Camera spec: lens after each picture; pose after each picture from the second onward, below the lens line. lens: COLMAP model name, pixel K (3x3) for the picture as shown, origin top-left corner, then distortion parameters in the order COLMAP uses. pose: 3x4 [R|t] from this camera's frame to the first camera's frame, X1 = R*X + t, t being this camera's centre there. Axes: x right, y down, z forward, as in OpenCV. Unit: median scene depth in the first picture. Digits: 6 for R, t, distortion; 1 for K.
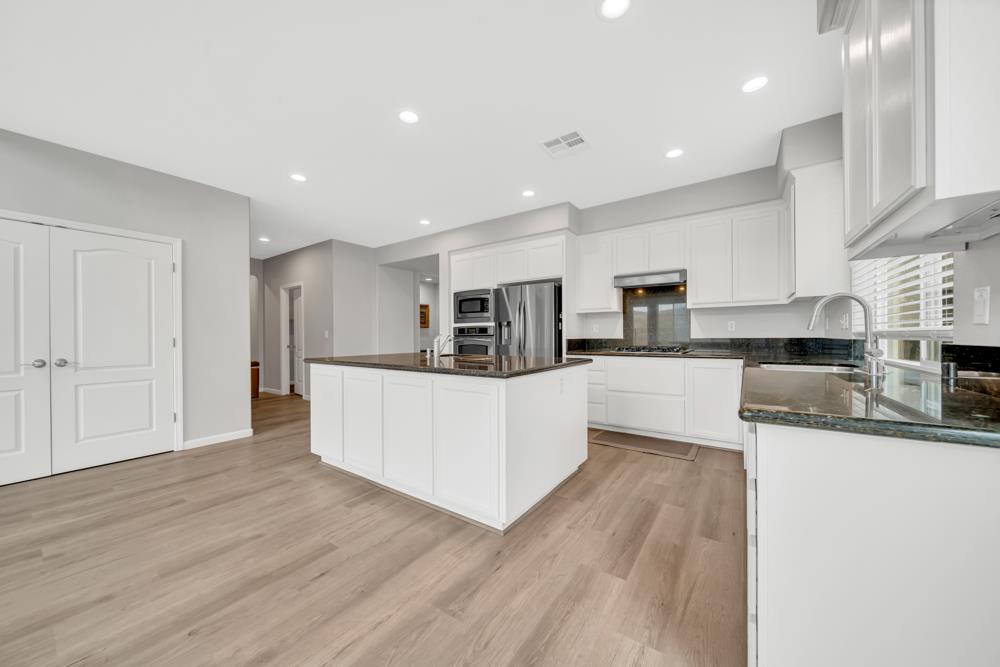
lens RADIAL K [[353.1, 0, 500.0], [0, 353.1, 333.5], [0, 0, 1]] dist [-0.001128, -0.000220]
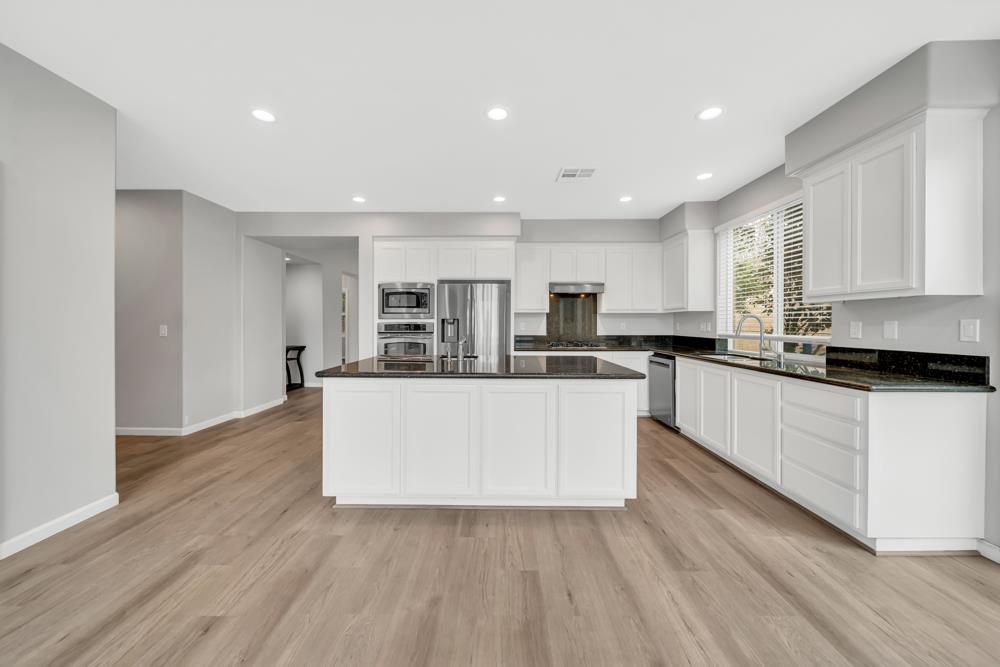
lens RADIAL K [[355.8, 0, 499.6], [0, 355.8, 323.7], [0, 0, 1]] dist [-0.002362, -0.000151]
pose [[0.821192, 0.007813, 0.570599, -0.659258], [-0.011993, 0.999922, 0.003568, -0.039099], [-0.570526, -0.009773, 0.821221, 0.164286]]
